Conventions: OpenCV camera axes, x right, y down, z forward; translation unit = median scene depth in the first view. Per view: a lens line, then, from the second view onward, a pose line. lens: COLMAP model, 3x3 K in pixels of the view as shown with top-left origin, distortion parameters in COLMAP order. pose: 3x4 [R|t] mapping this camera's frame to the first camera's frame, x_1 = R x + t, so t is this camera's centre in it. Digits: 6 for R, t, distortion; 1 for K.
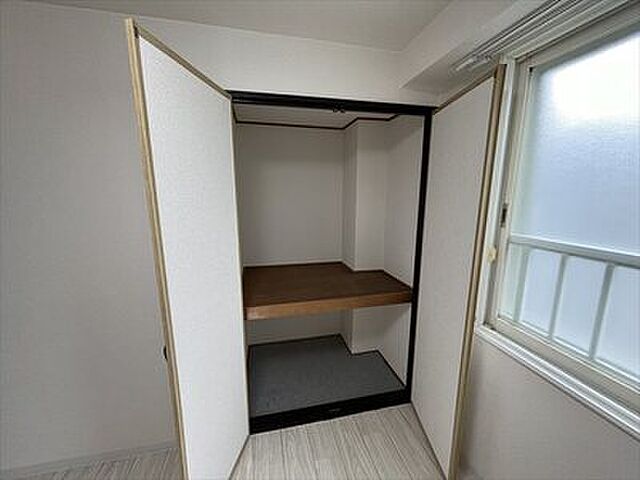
lens RADIAL K [[257.4, 0, 323.9], [0, 257.4, 239.4], [0, 0, 1]] dist [-0.000595, 0.000275]
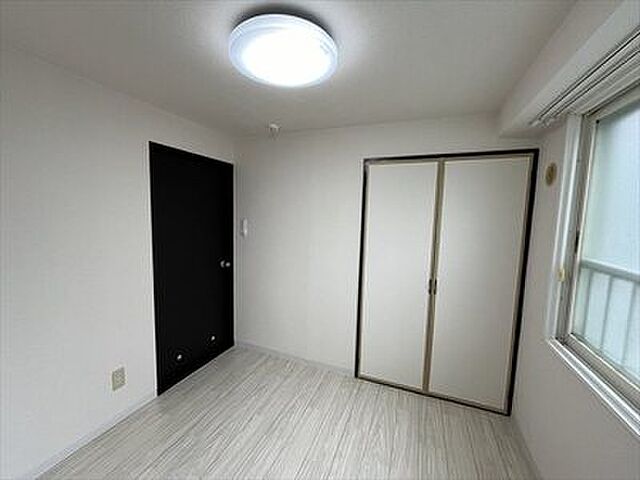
lens RADIAL K [[257.4, 0, 320.9], [0, 257.4, 241.3], [0, 0, 1]] dist [-0.000595, 0.000275]
pose [[0.828596, 0.069158, -0.555559, 0.423241], [-0.118273, 0.991567, -0.052967, 0.105250], [0.547212, 0.109596, 0.829788, -0.614880]]
